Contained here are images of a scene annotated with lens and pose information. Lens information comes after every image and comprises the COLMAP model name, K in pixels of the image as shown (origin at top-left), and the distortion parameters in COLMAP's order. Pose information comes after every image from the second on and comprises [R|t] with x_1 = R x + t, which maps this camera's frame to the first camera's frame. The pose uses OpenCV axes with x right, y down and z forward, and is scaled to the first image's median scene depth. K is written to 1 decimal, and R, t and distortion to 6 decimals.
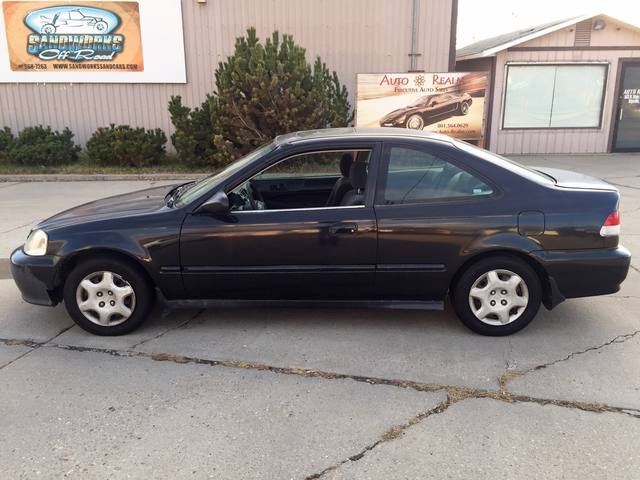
lens RADIAL K [[533.7, 0, 320.7], [0, 533.7, 240.5], [0, 0, 1]] dist [0.039100, -0.044702]
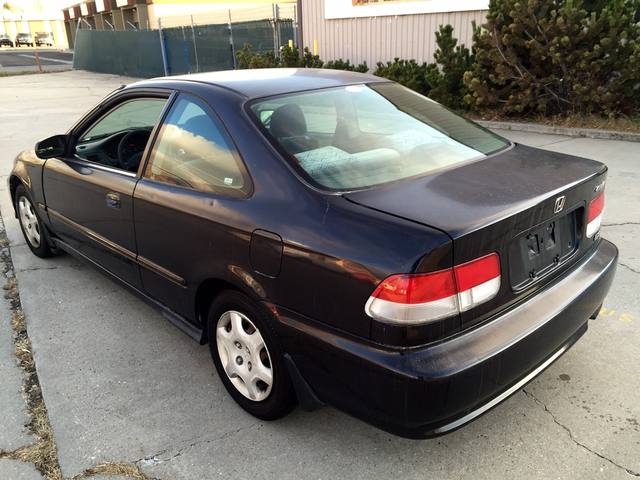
lens RADIAL K [[533.7, 0, 319.9], [0, 533.7, 240.6], [0, 0, 1]] dist [0.039100, -0.044702]
pose [[0.711943, 0.235209, -0.661675, 0.264730], [-0.157289, 0.971710, 0.176180, -0.049302], [0.684396, -0.021356, 0.728798, 0.211586]]
